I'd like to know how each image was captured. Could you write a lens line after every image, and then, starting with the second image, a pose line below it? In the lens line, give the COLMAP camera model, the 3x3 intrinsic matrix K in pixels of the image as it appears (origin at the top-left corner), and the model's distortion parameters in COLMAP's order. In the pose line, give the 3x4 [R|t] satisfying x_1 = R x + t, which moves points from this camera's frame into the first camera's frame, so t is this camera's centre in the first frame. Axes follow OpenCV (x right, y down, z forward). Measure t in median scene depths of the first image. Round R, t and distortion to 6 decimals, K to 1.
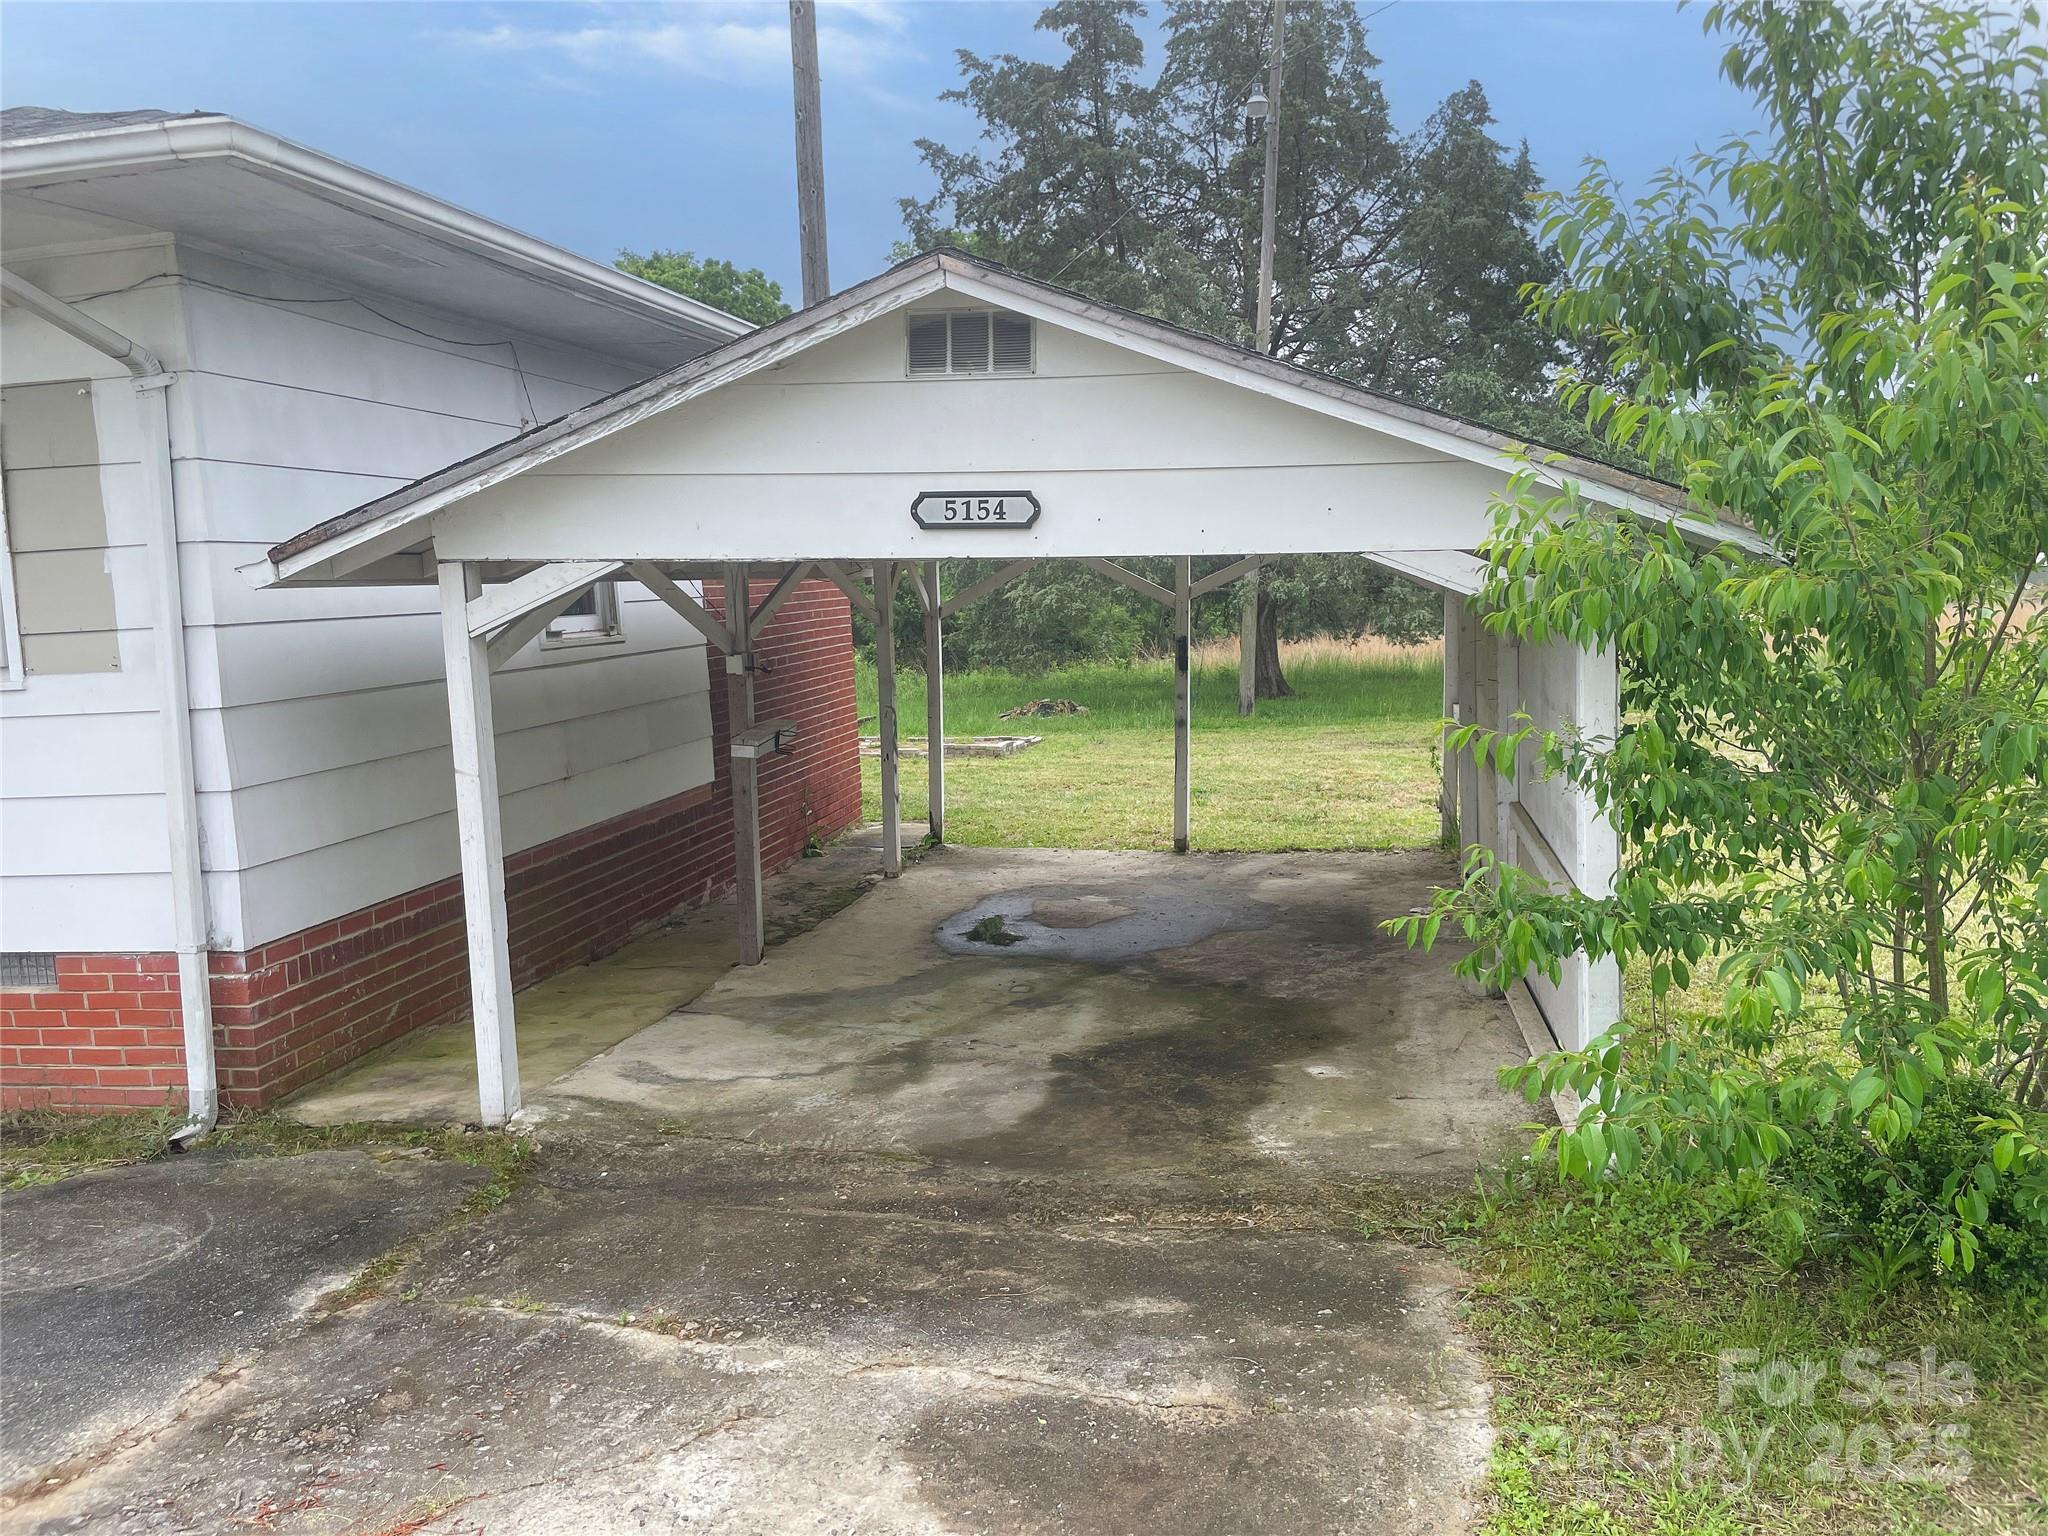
lens RADIAL K [[1566.6, 0, 1023.3], [0, 1566.6, 763.9], [0, 0, 1]] dist [0.045956, -0.048040]
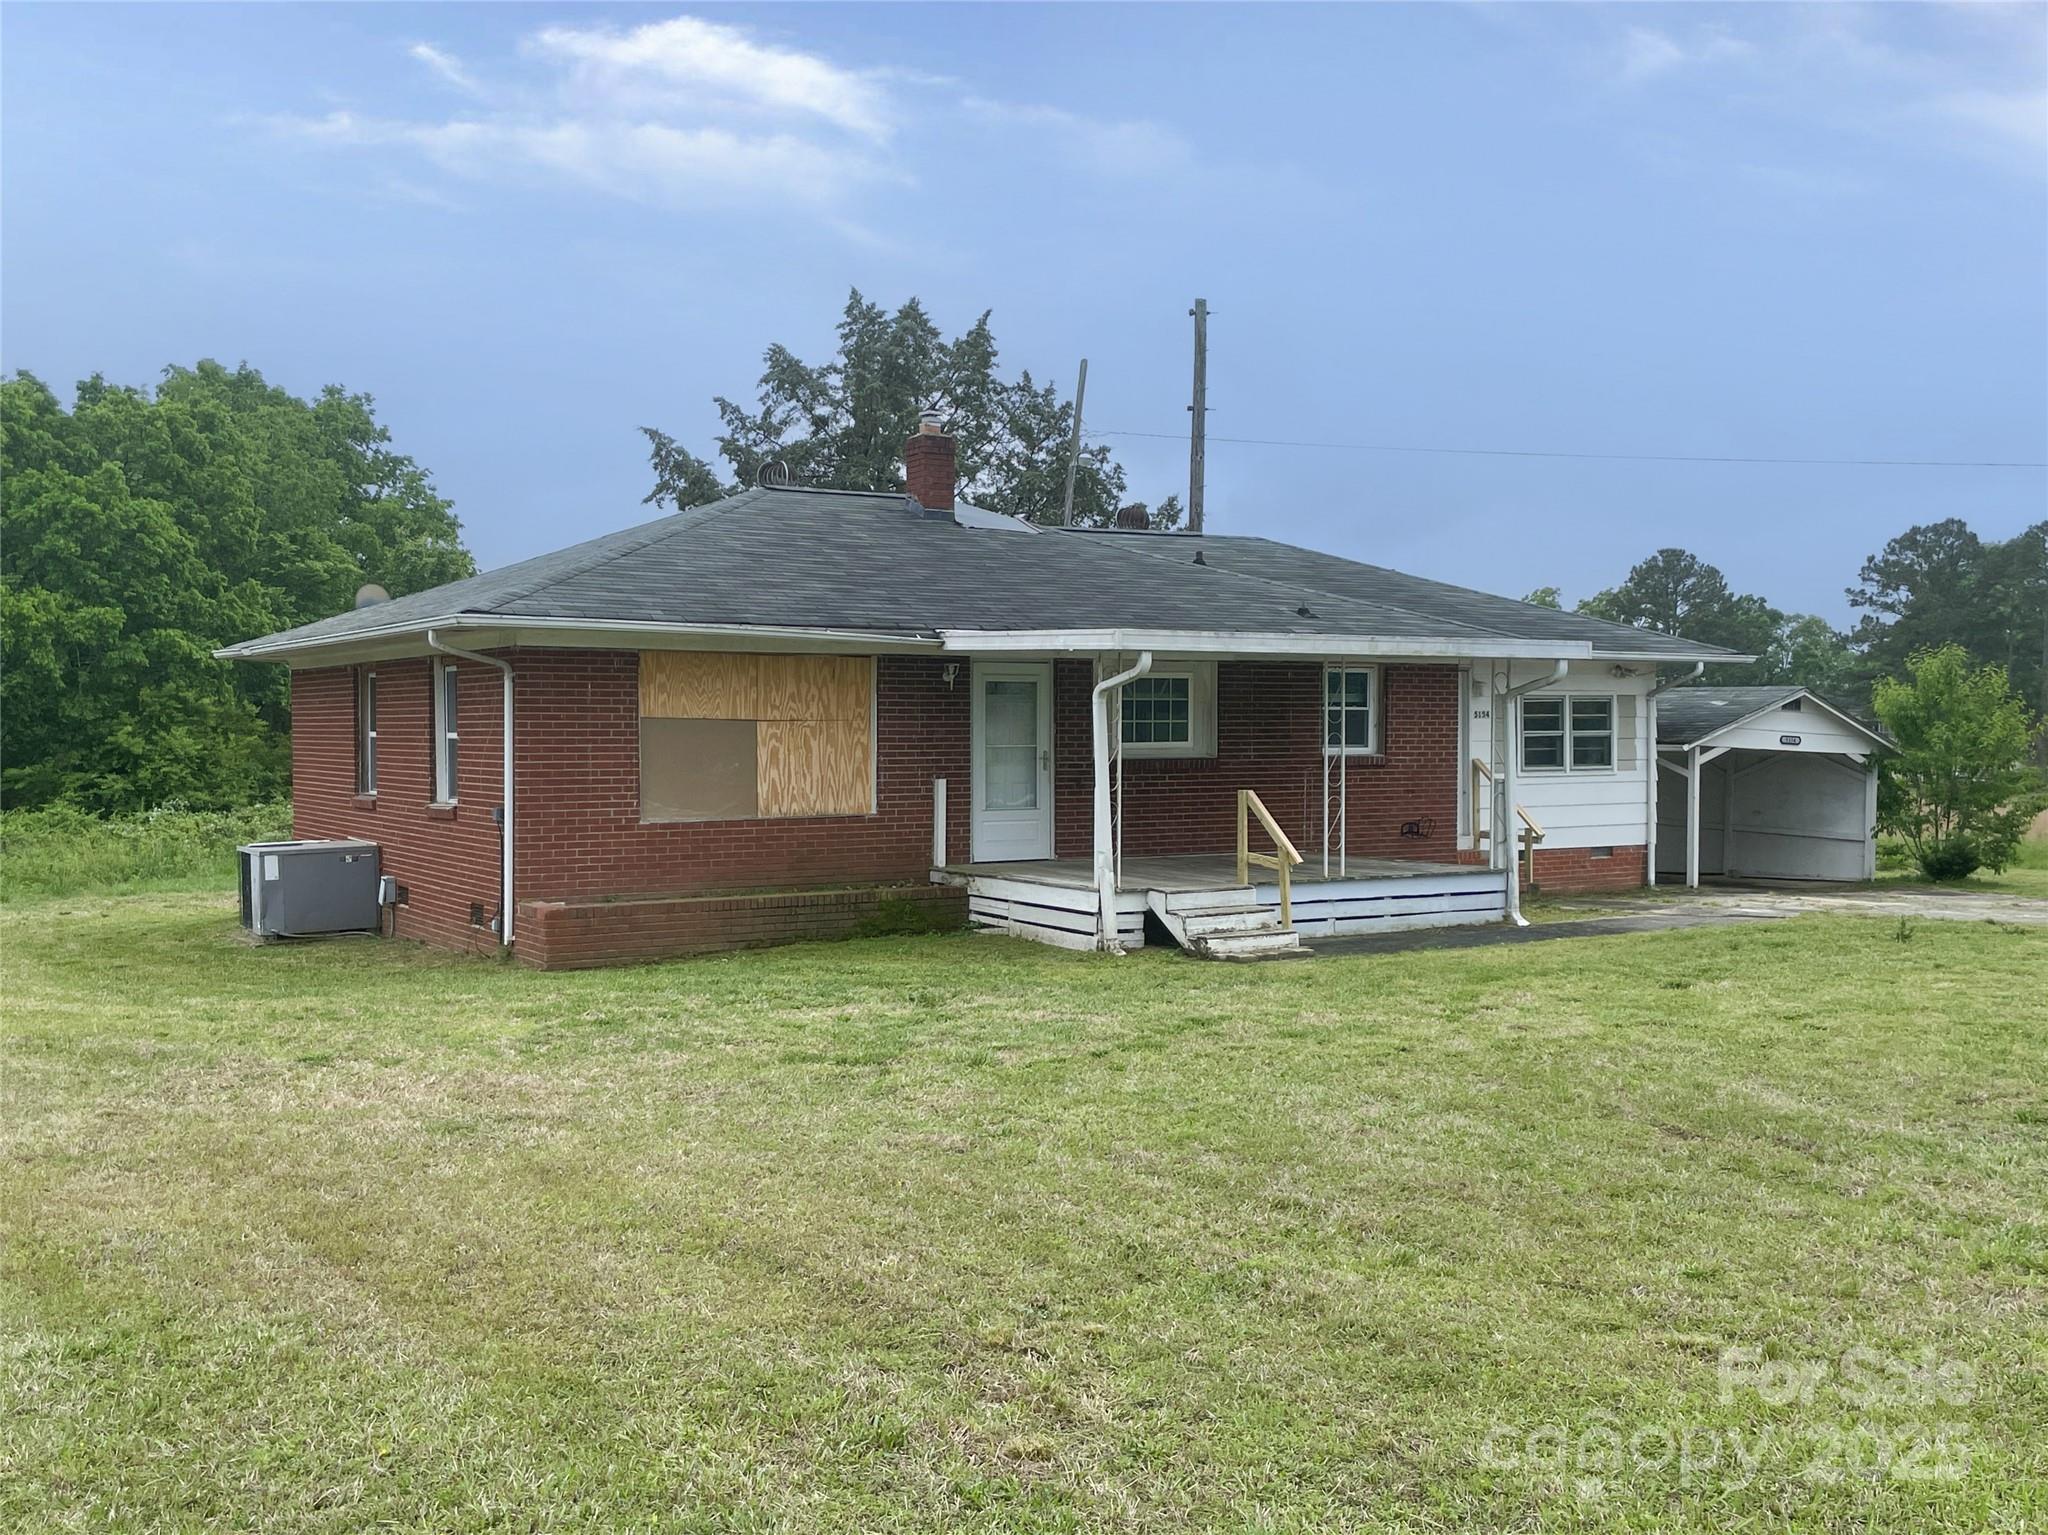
lens RADIAL K [[2020.5, 0, 1021.3], [0, 2020.5, 754.1], [0, 0, 1]] dist [0.079082, 0.000000]
pose [[0.737799, 0.038503, 0.673921, -5.573116], [0.045014, 0.993343, -0.106034, 0.399958], [-0.673517, 0.108567, 0.731155, -1.799708]]
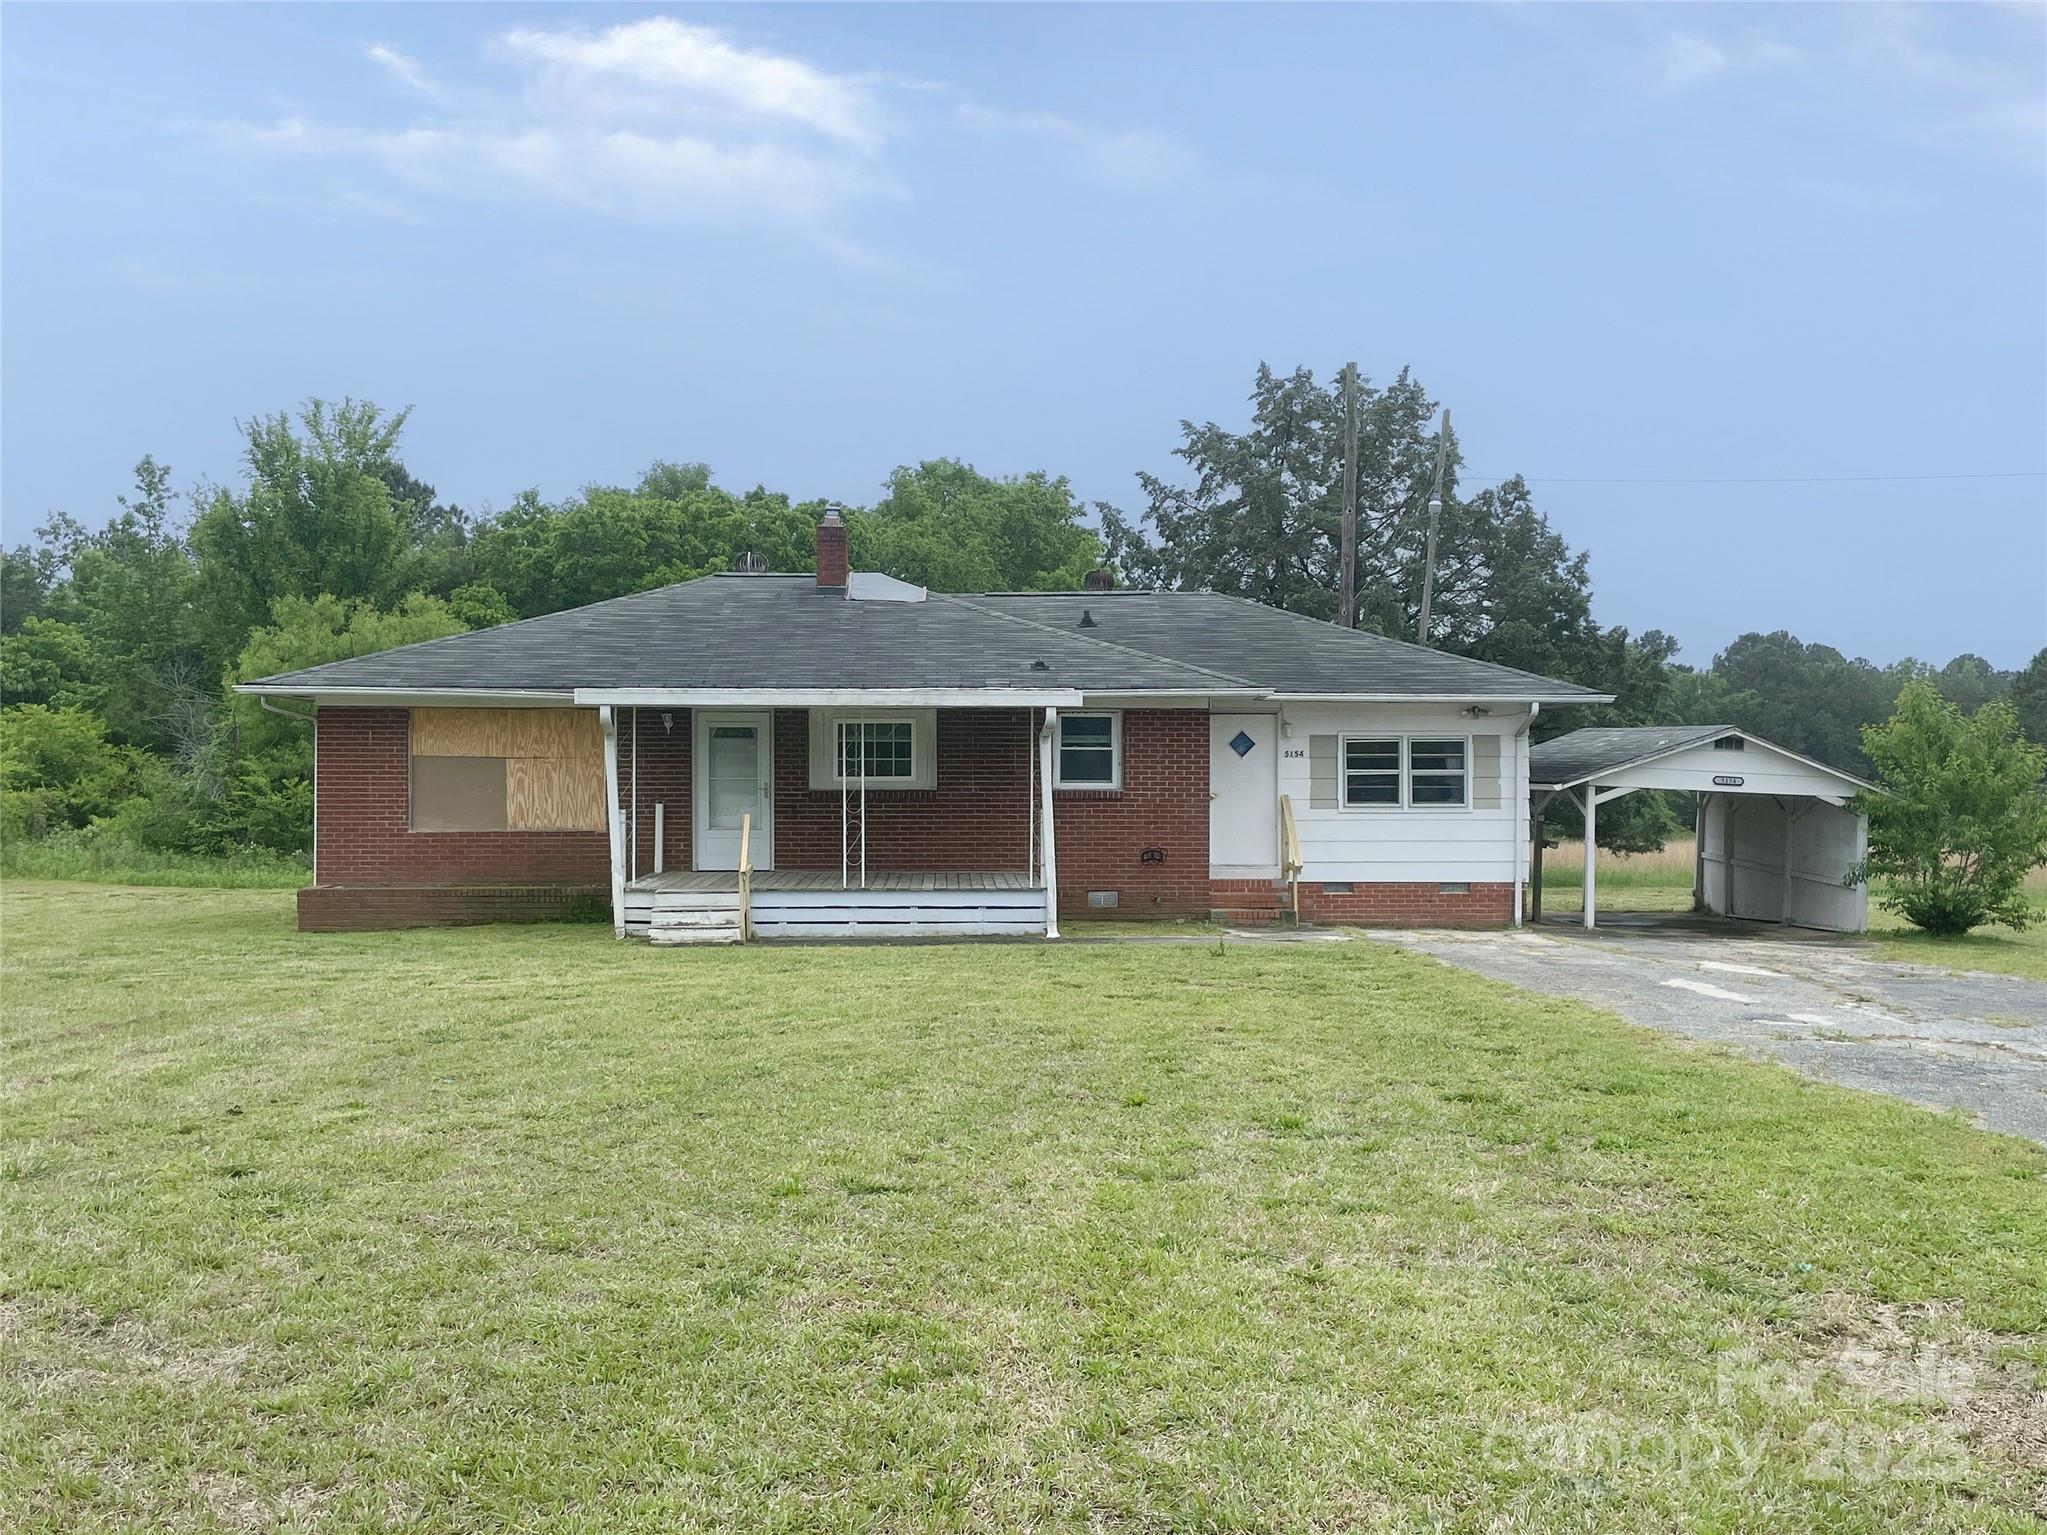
lens RADIAL K [[2019.5, 0, 1029.8], [0, 2019.5, 775.1], [0, 0, 1]] dist [0.079082, 0.000000]
pose [[0.973672, 0.050003, 0.222400, -3.150482], [-0.023200, 0.992316, -0.121534, 0.550756], [-0.226768, 0.113175, 0.967351, -4.010522]]
